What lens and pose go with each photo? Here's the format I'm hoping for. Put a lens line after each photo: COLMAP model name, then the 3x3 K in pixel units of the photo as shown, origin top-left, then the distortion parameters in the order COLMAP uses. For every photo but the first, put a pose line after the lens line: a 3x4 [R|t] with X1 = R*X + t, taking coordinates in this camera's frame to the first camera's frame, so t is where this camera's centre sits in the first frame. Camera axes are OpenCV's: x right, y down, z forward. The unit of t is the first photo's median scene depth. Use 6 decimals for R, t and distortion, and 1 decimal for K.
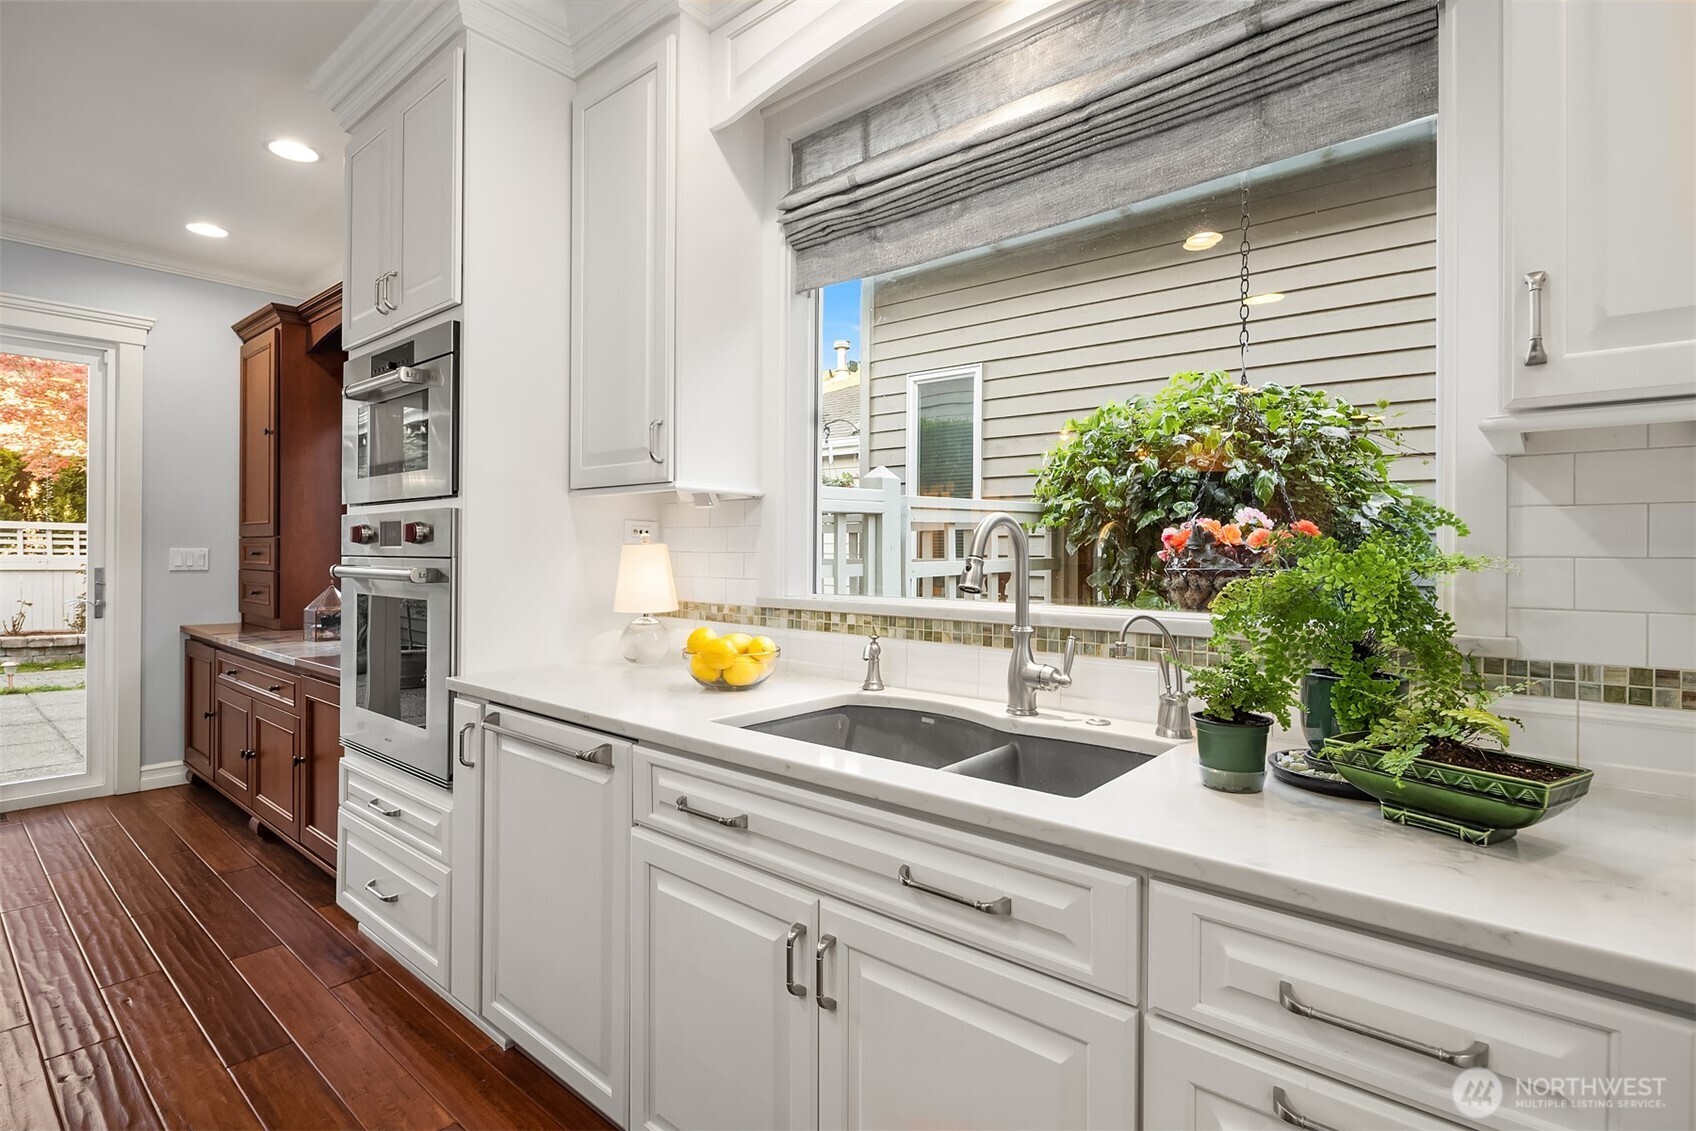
lens RADIAL K [[811.4, 0, 848.4], [0, 811.4, 544.2], [0, 0, 1]] dist [0.002041, -0.000705]
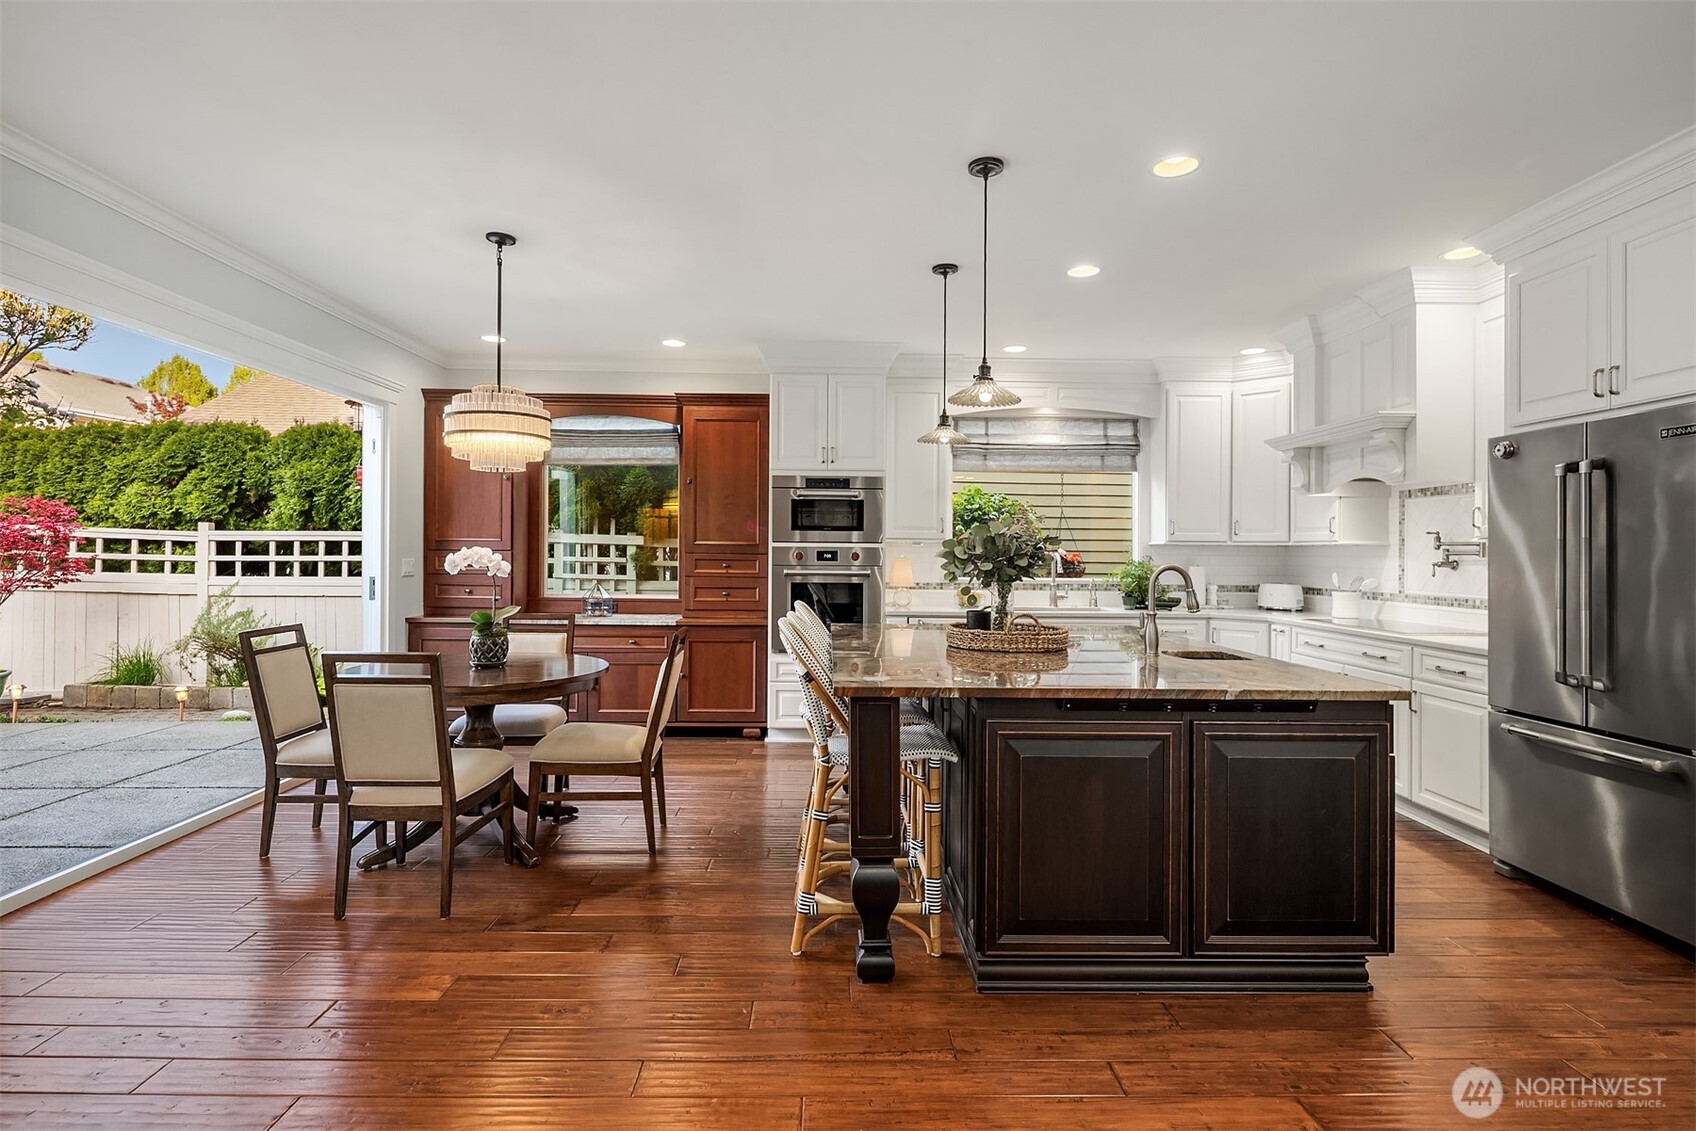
lens RADIAL K [[842.0, 0, 841.6], [0, 842.0, 536.5], [0, 0, 1]] dist [-0.000650, -0.000179]
pose [[0.747552, 0.013807, 0.664060, -2.146492], [-0.011198, 0.999904, -0.008183, -0.050222], [-0.664109, -0.001319, 0.747634, -0.864848]]
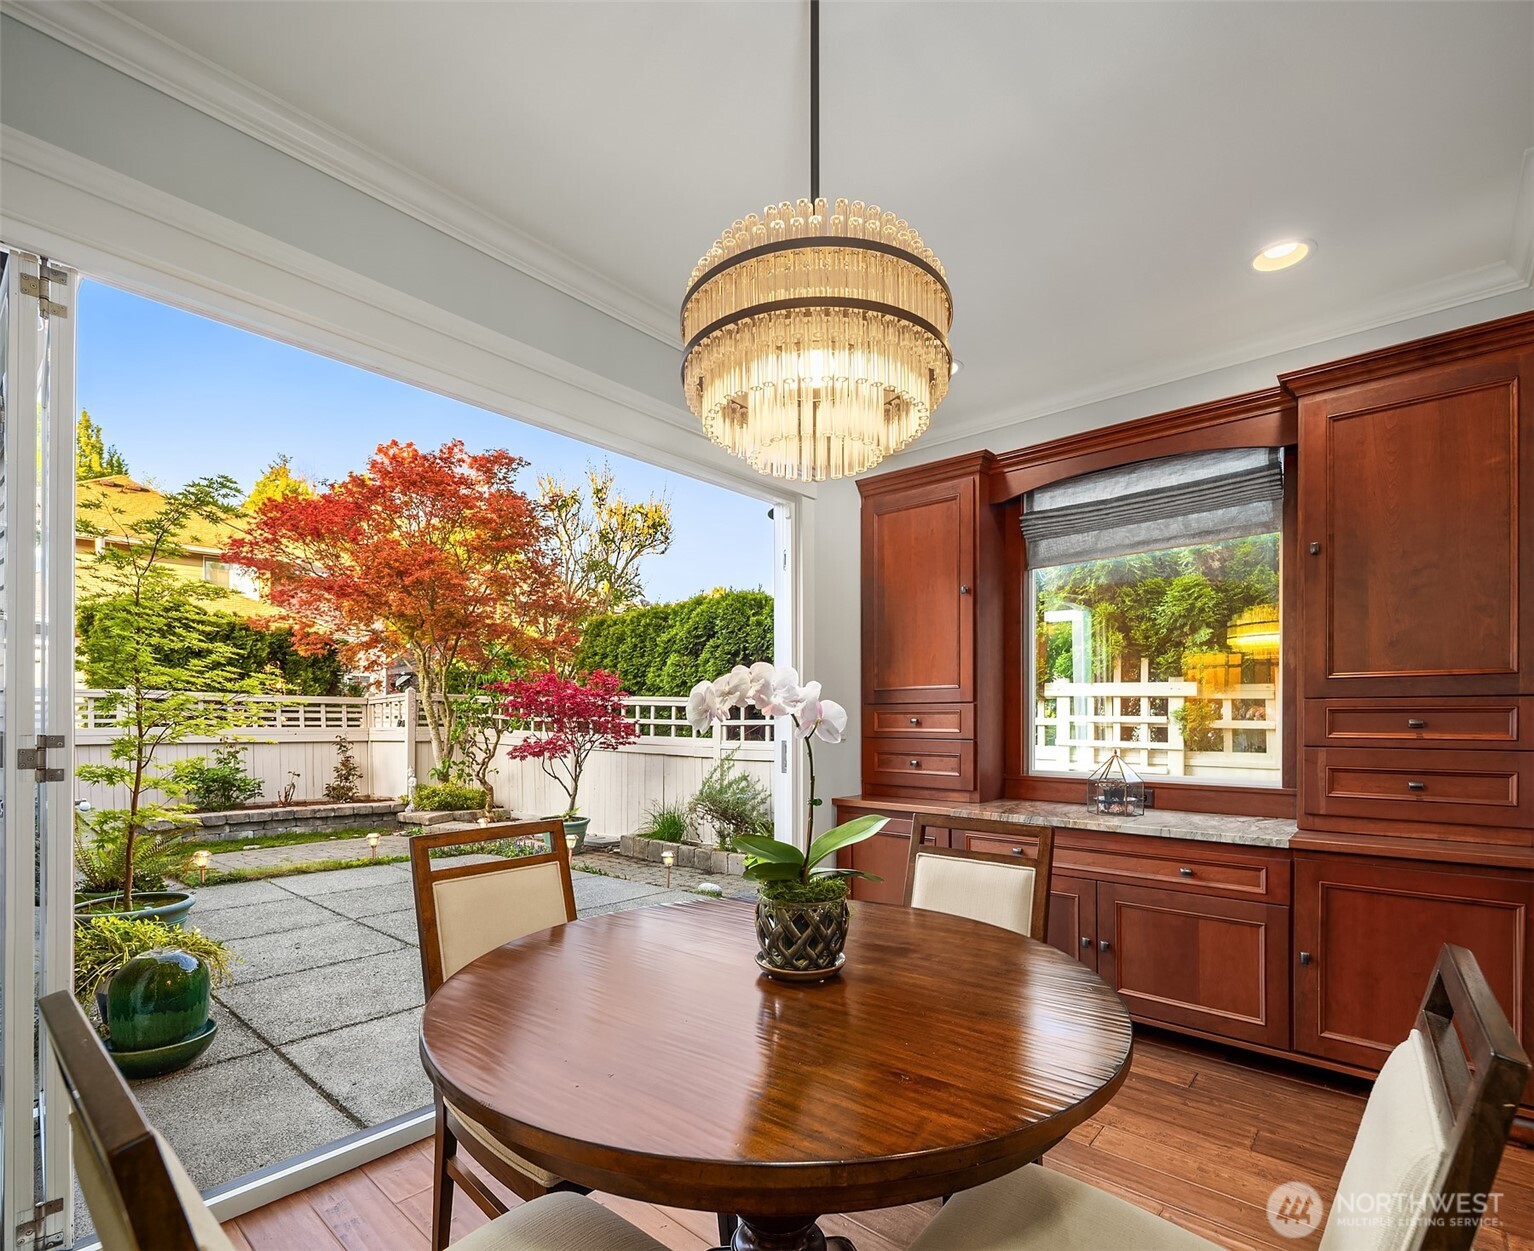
lens RADIAL K [[745.4, 0, 765.5], [0, 745.4, 728.0], [0, 0, 1]] dist [0.003034, 0.000210]
pose [[0.999915, -0.006783, -0.011153, -1.592374], [0.006985, 0.999809, 0.018261, 0.003303], [0.011027, -0.018337, 0.999771, 0.242429]]
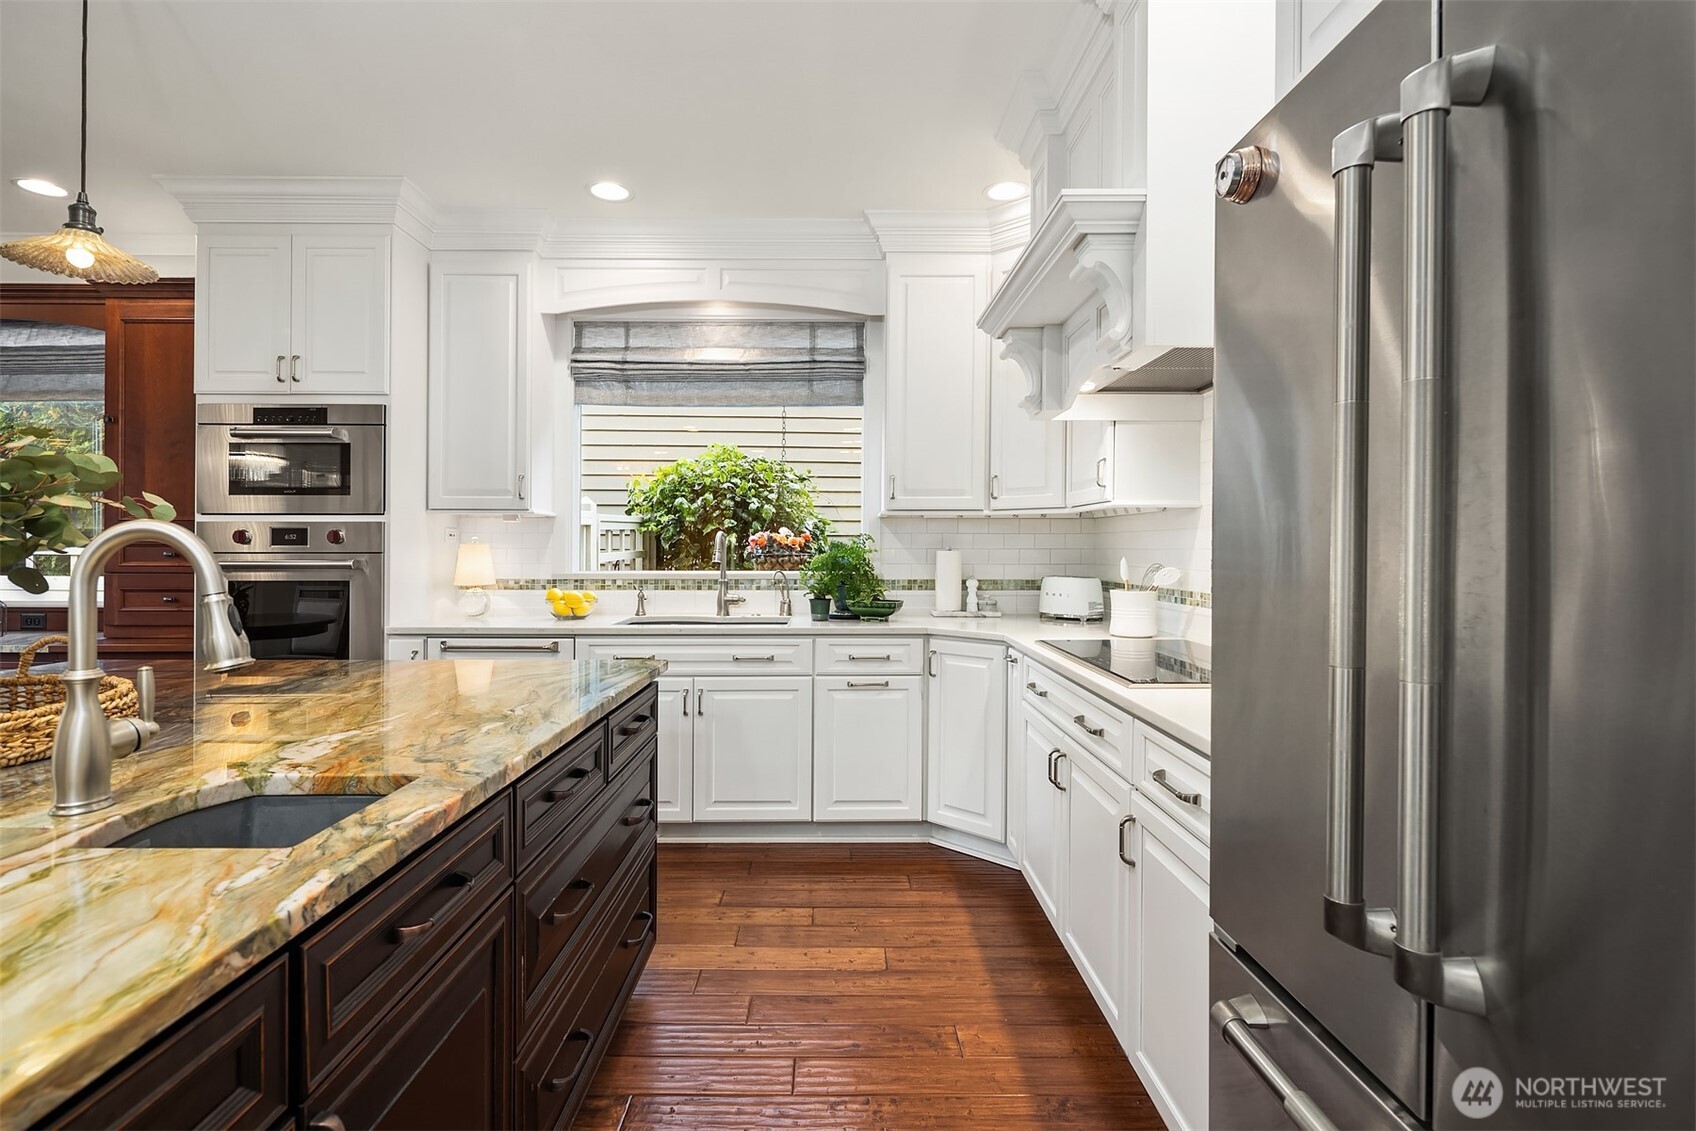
lens RADIAL K [[837.6, 0, 841.0], [0, 837.6, 543.2], [0, 0, 1]] dist [0.001457, -0.002000]
pose [[0.753720, -0.001973, 0.657192, -0.795920], [-0.003203, 0.999973, 0.006676, -0.014411], [-0.657187, -0.007137, 0.753693, -0.749873]]
